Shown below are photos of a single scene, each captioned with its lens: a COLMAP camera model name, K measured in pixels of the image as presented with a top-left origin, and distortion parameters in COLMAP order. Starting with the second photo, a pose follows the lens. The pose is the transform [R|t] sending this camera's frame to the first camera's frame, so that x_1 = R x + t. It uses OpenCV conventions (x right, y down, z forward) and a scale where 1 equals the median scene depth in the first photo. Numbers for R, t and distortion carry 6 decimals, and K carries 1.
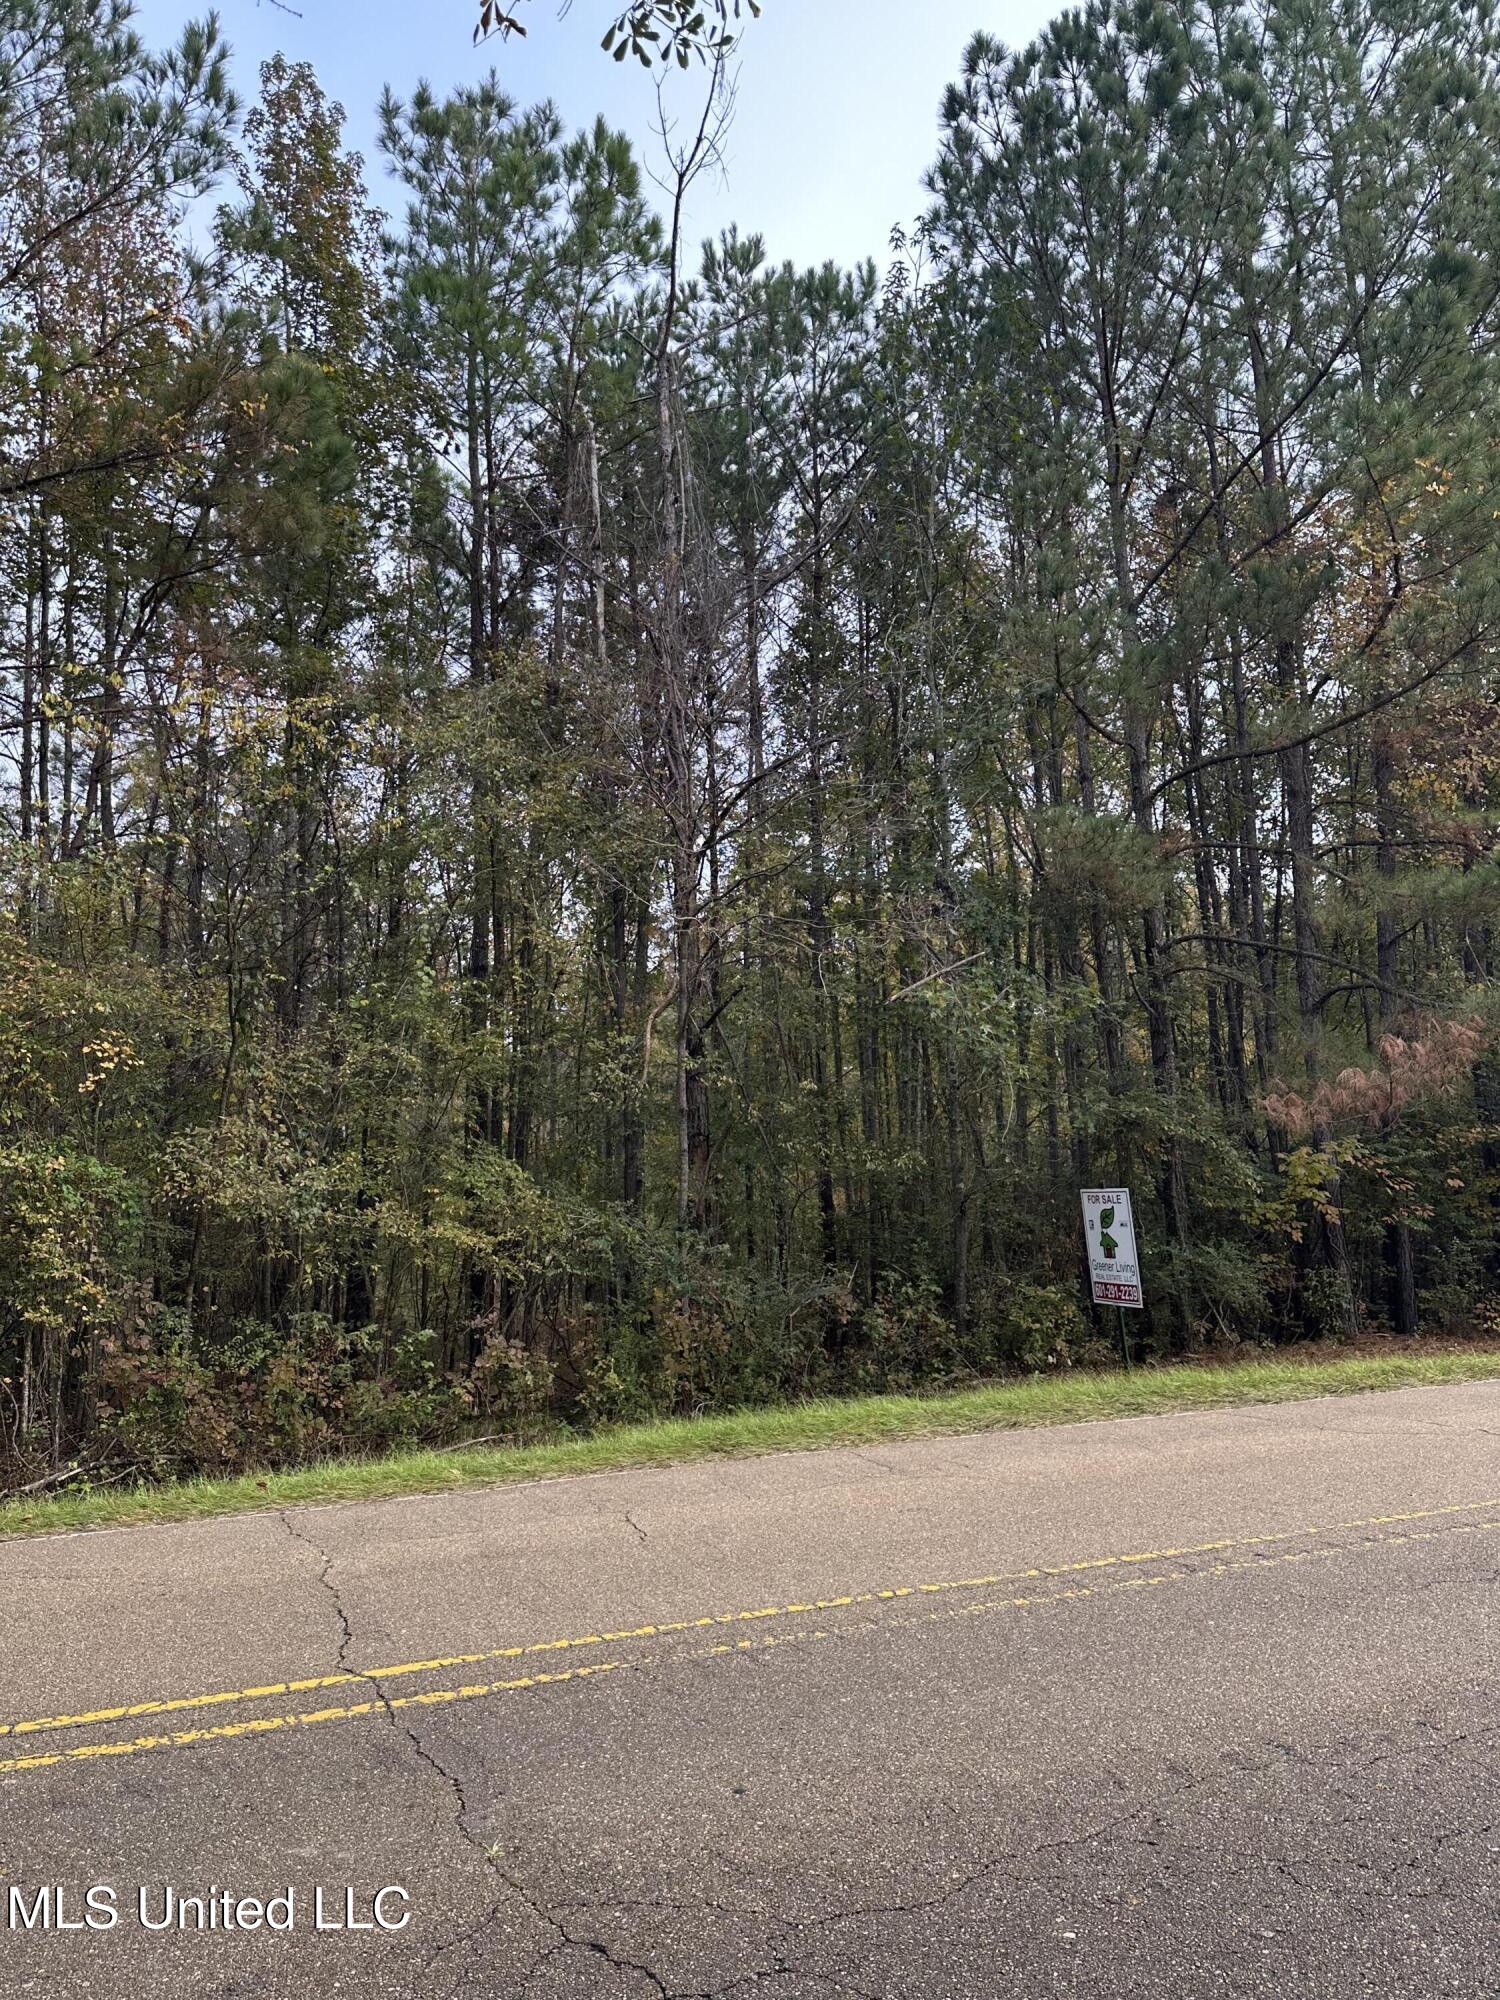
lens RADIAL K [[1392.1, 0, 742.7], [0, 1392.1, 981.2], [0, 0, 1]] dist [0.044430, -0.051135]
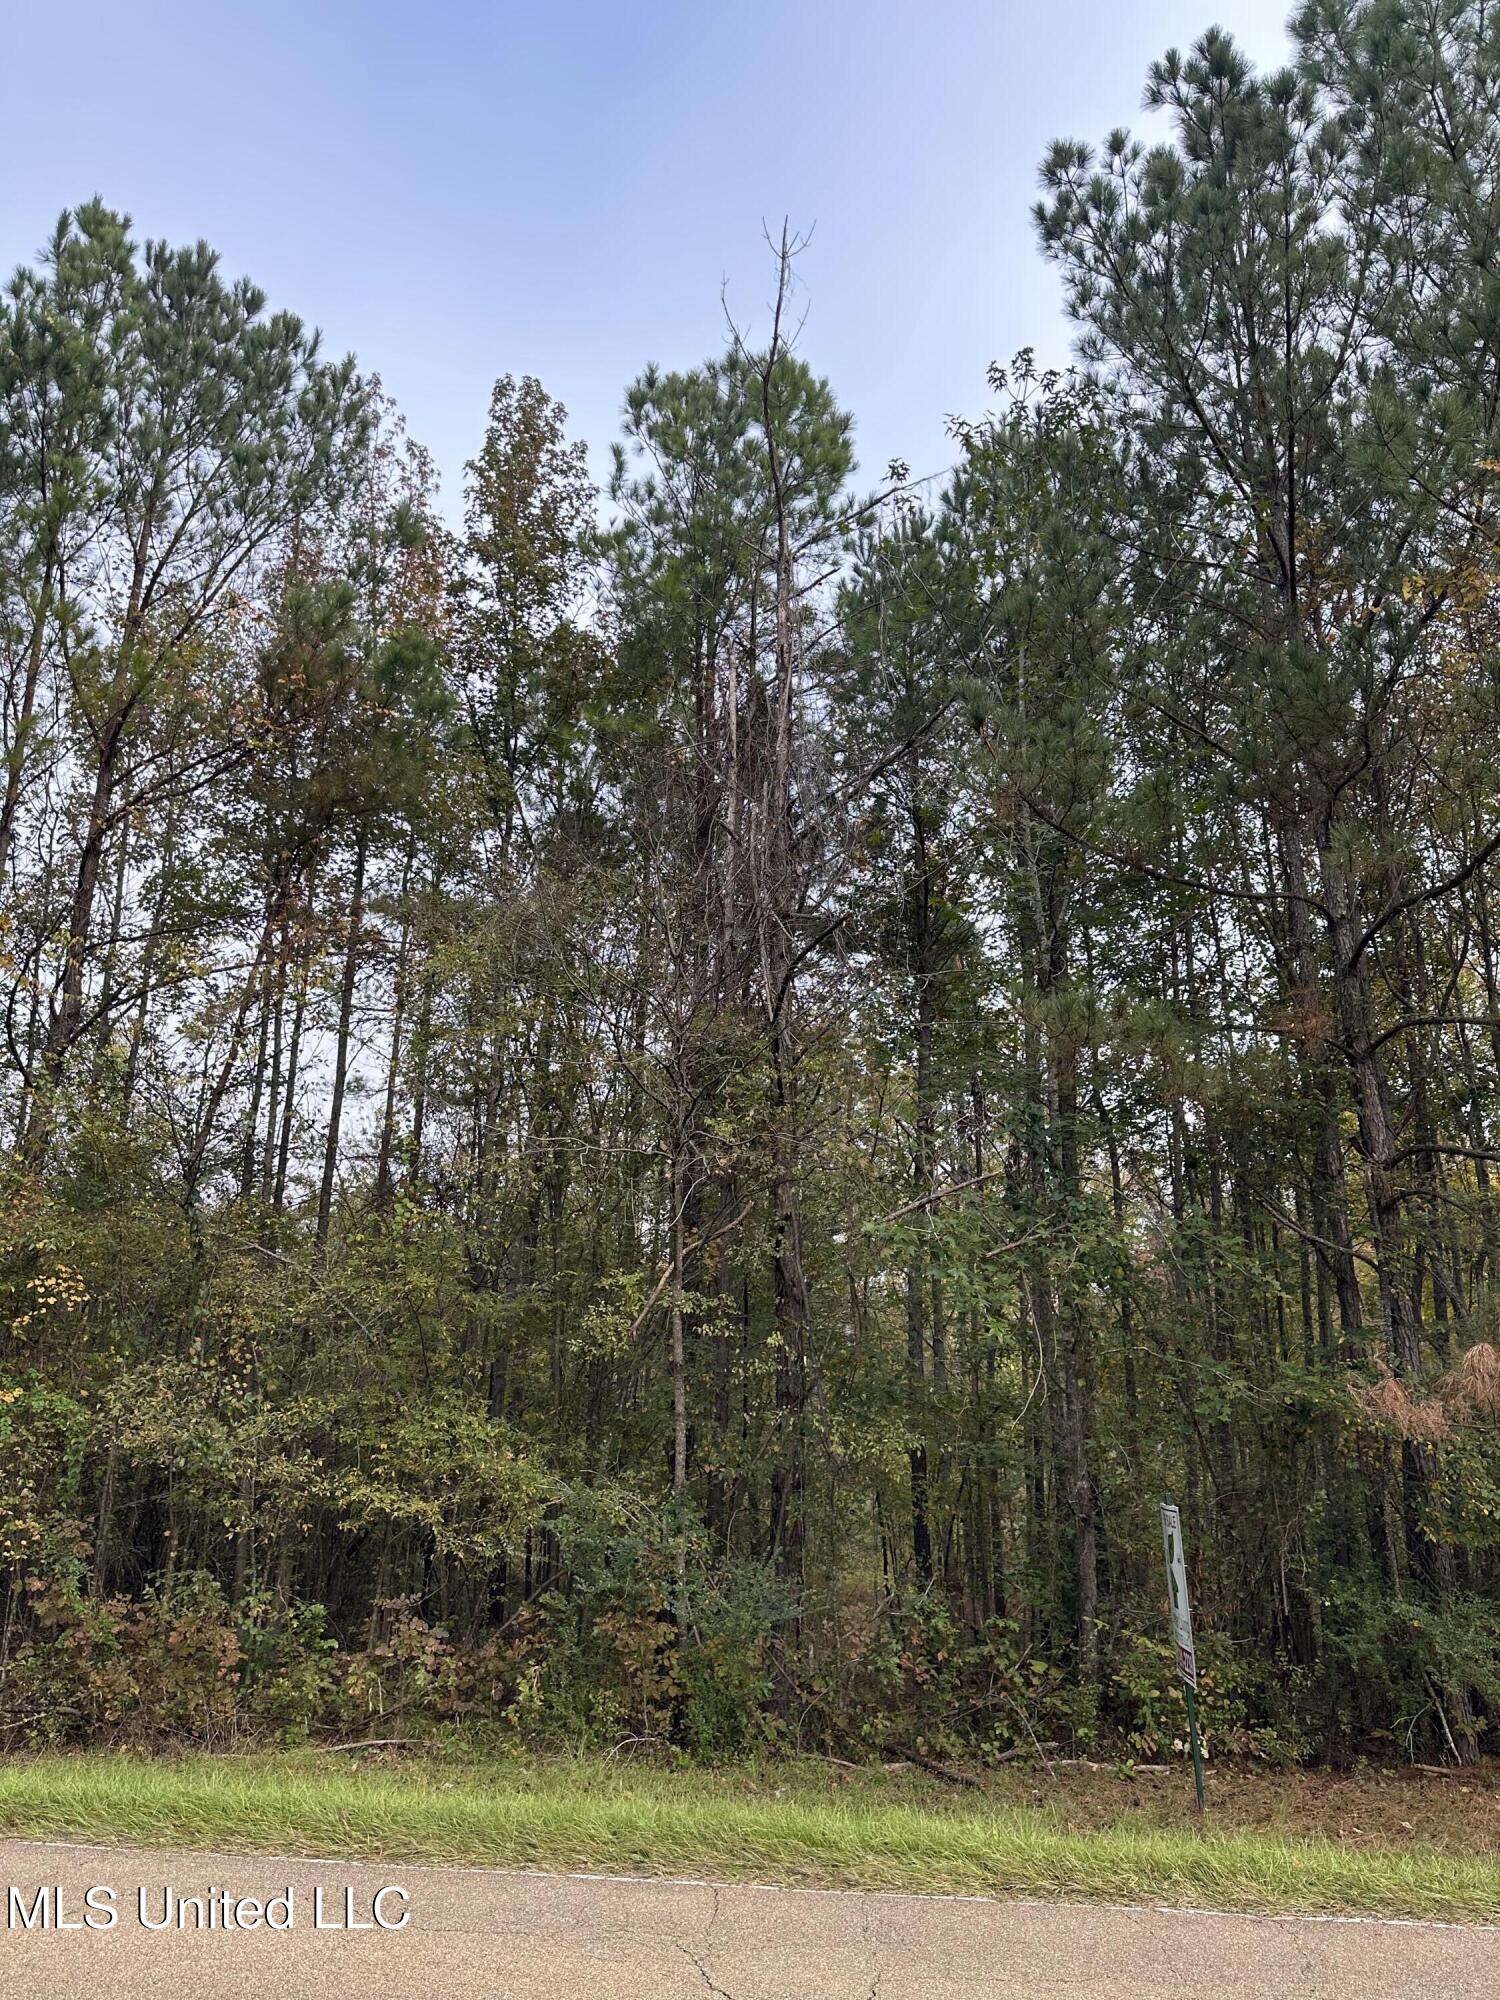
lens RADIAL K [[1392.1, 0, 739.6], [0, 1392.1, 991.5], [0, 0, 1]] dist [0.044430, -0.051135]
pose [[0.895594, -0.075722, -0.438380, 0.312785], [0.006599, 0.987561, -0.157101, -0.000280], [0.444823, 0.137806, 0.884953, 0.177496]]
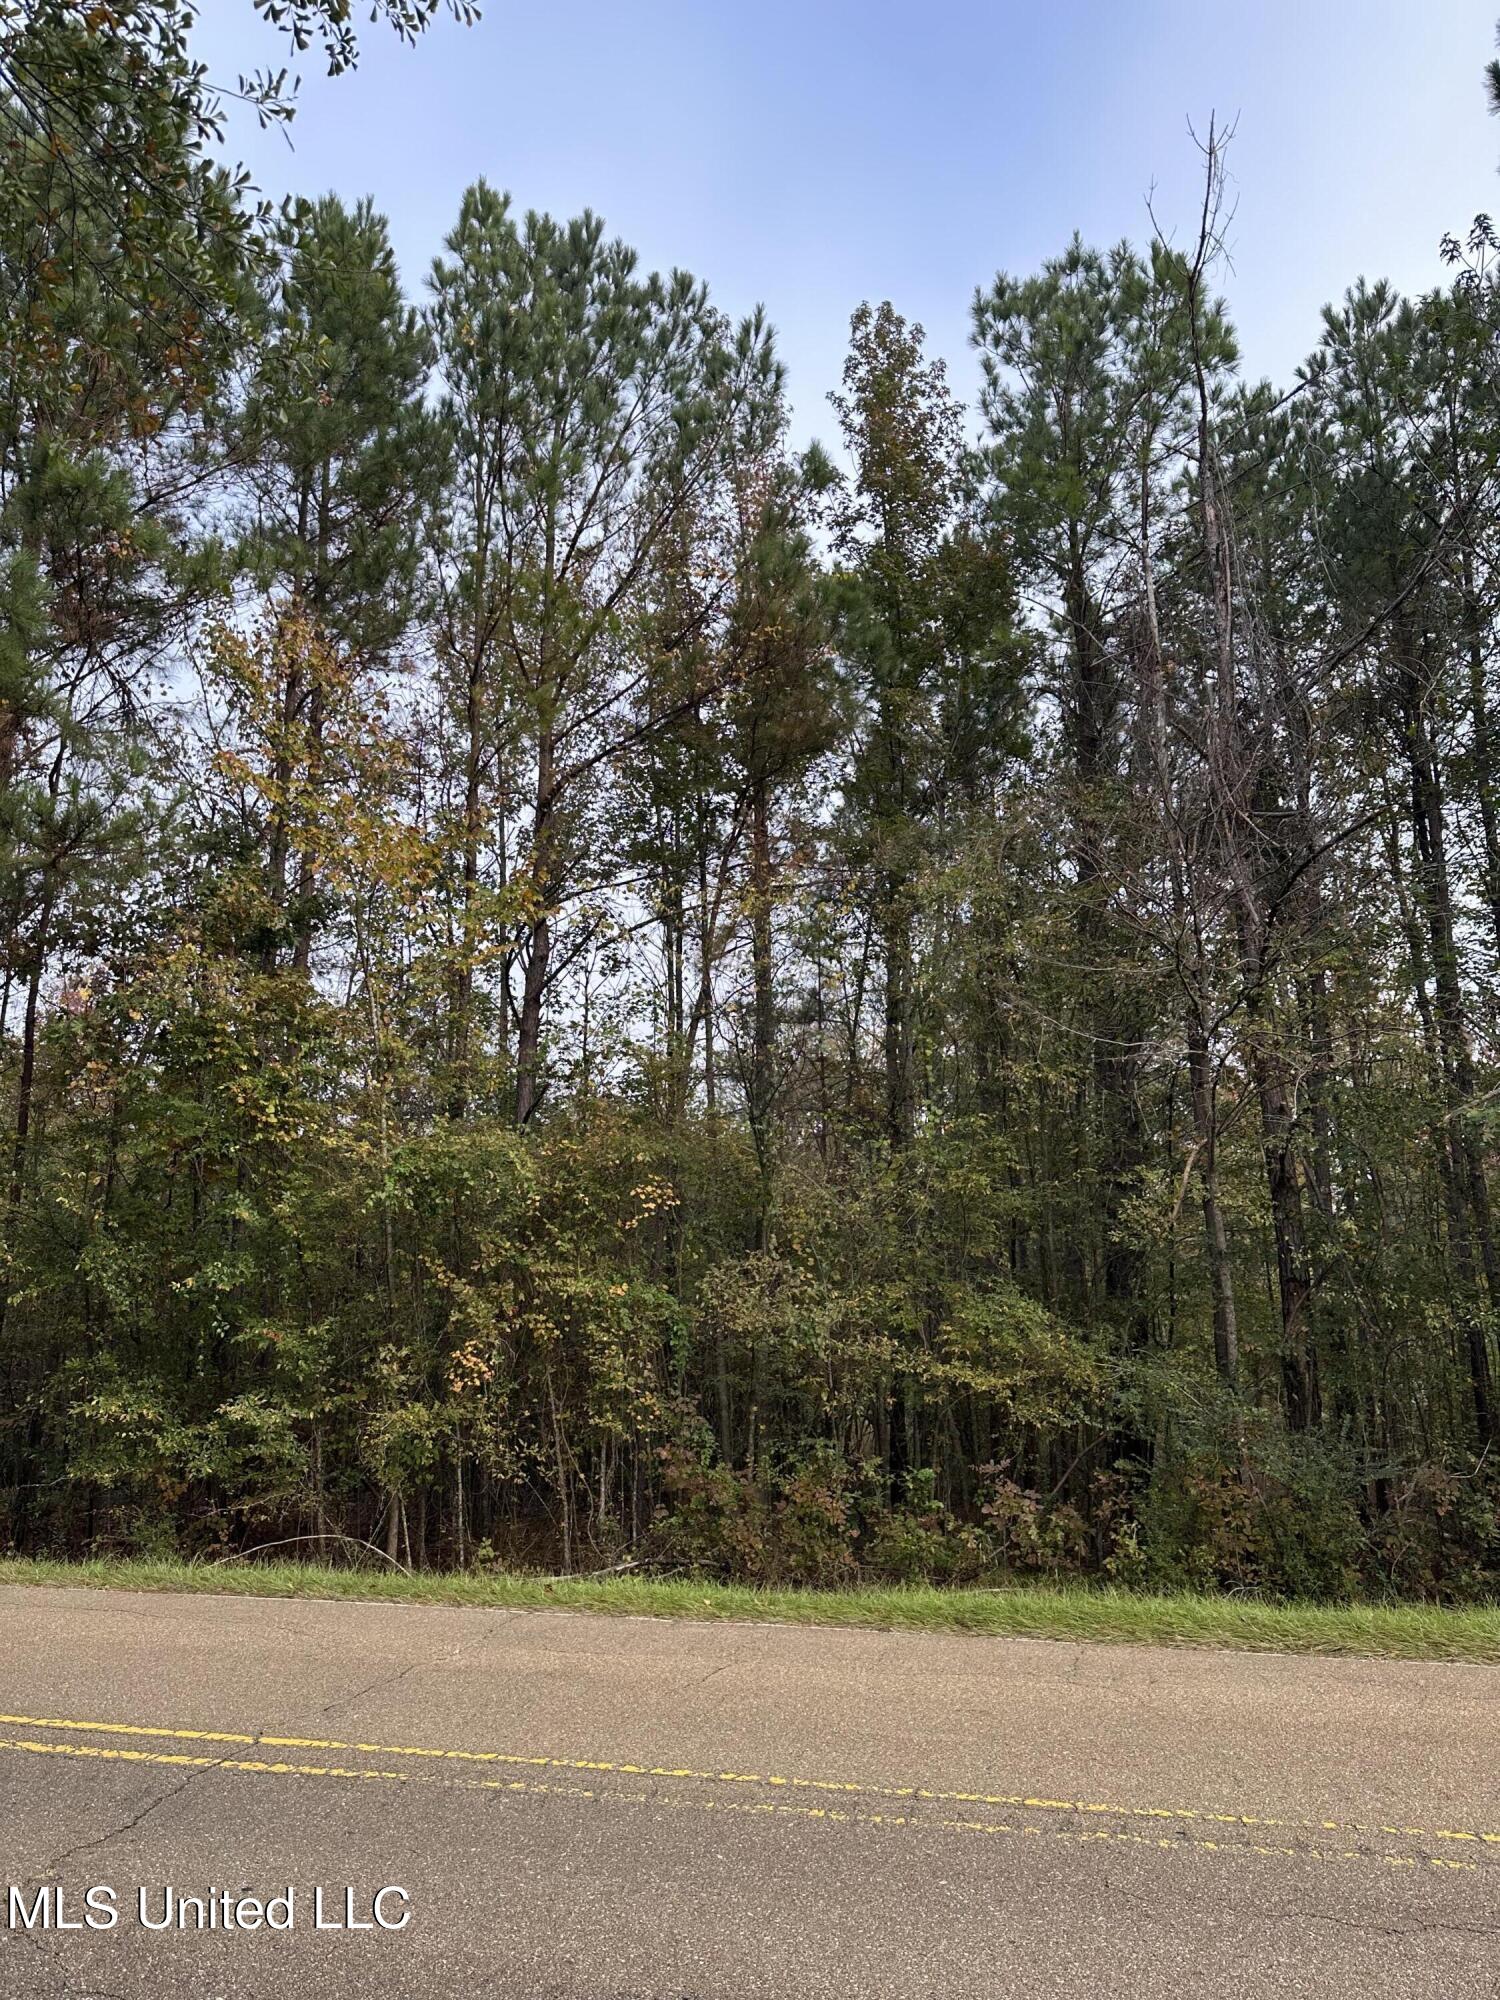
lens RADIAL K [[1392.1, 0, 738.8], [0, 1392.1, 978.2], [0, 0, 1]] dist [0.044430, -0.051135]
pose [[0.820898, -0.100240, -0.562208, 0.185558], [0.048209, 0.993124, -0.106680, -0.001295], [0.569036, 0.060470, 0.820086, 0.047416]]
